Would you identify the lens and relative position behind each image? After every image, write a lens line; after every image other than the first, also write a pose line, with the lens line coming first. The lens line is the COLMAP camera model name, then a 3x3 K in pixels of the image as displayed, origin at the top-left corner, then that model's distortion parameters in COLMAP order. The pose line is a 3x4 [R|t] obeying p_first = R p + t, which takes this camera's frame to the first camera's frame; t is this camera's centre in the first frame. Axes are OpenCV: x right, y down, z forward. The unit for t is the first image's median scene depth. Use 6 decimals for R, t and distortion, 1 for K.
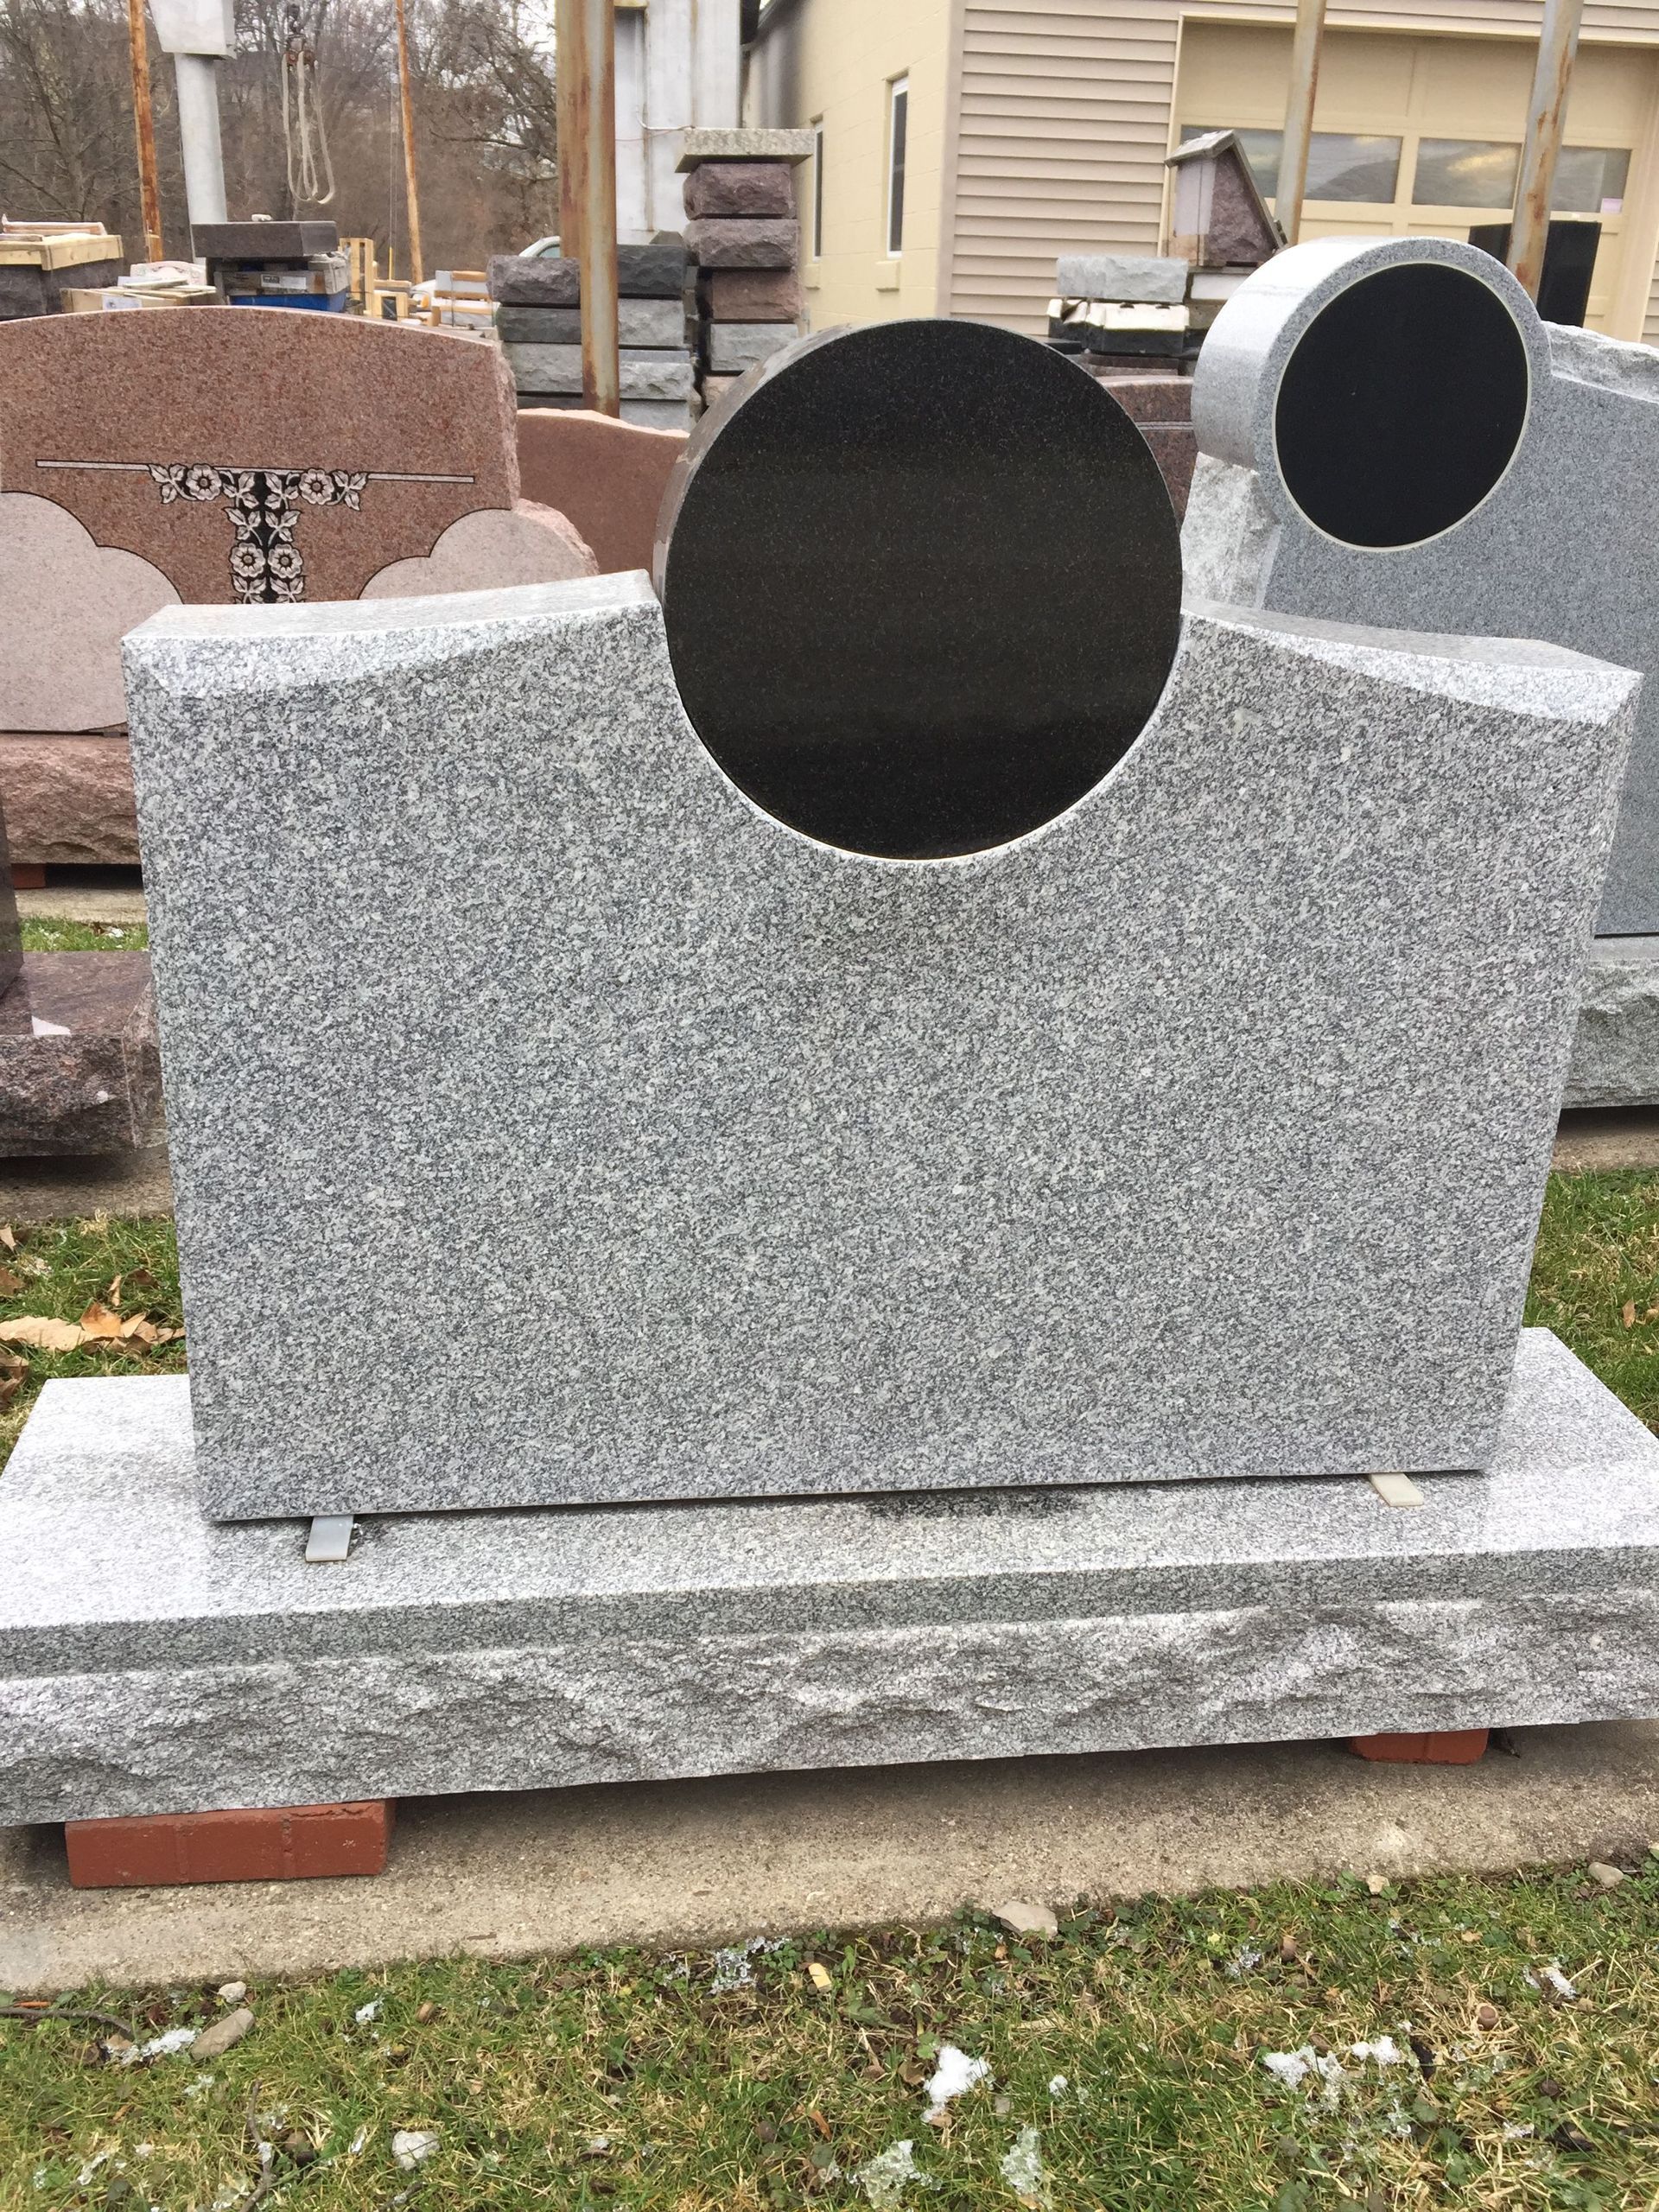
lens RADIAL K [[1883.7, 0, 829.5], [0, 1883.7, 1106.0], [0, 0, 1]] dist [0.053156, -0.056339]
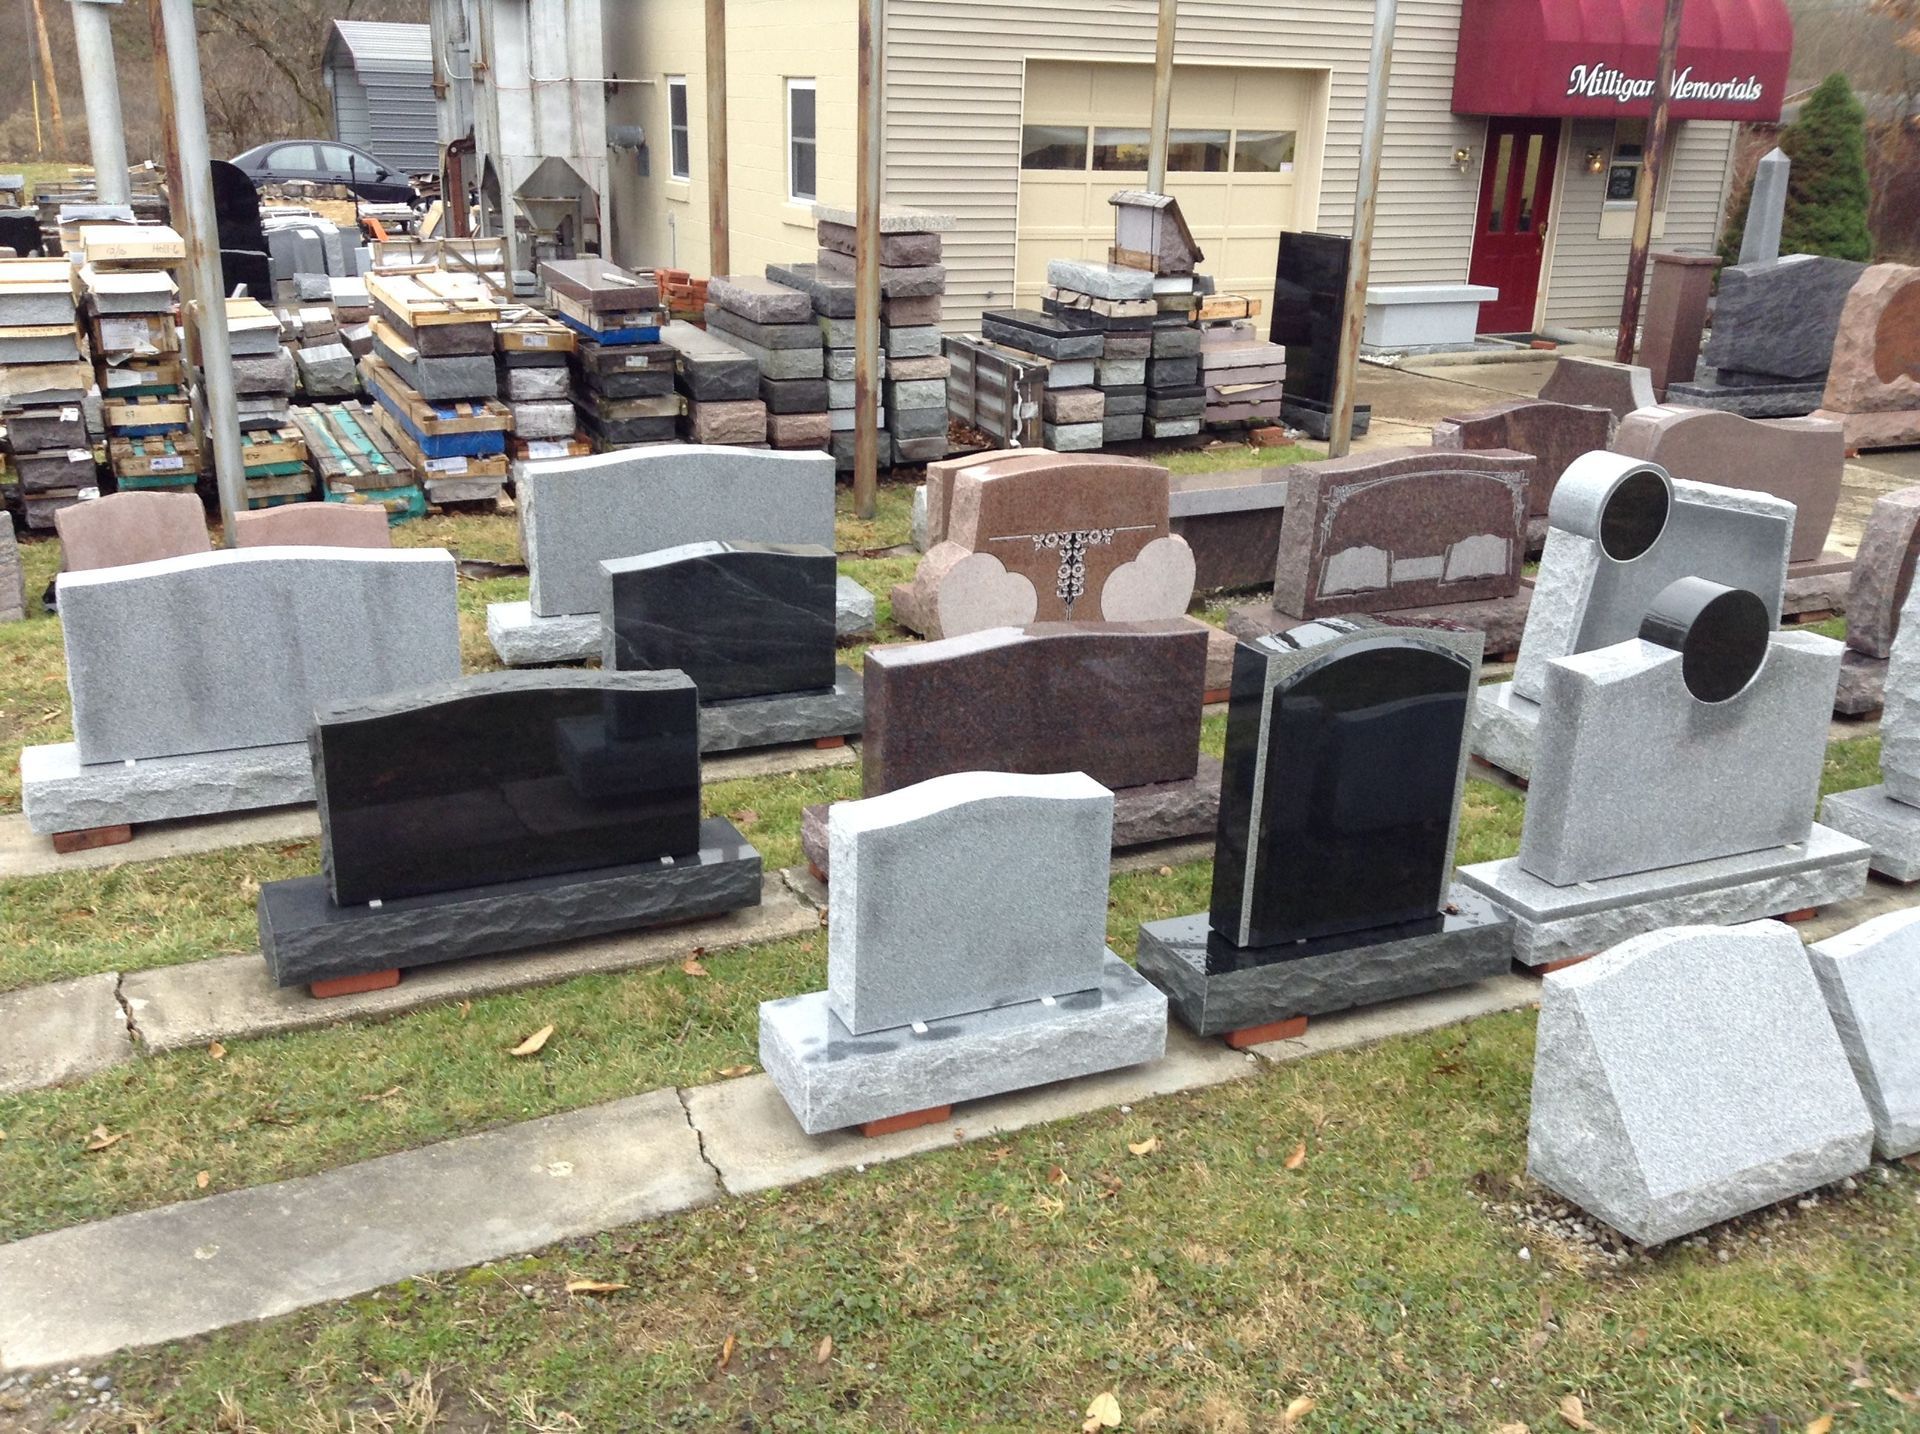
lens RADIAL K [[1738.9, 0, 960.0], [0, 1738.9, 717.0], [0, 0, 1]] dist [0.168502, -0.411799]
pose [[0.956251, -0.103662, 0.273566, -0.995926], [0.120162, 0.991769, -0.044217, -0.047340], [-0.266731, 0.075155, 0.960836, -0.889580]]
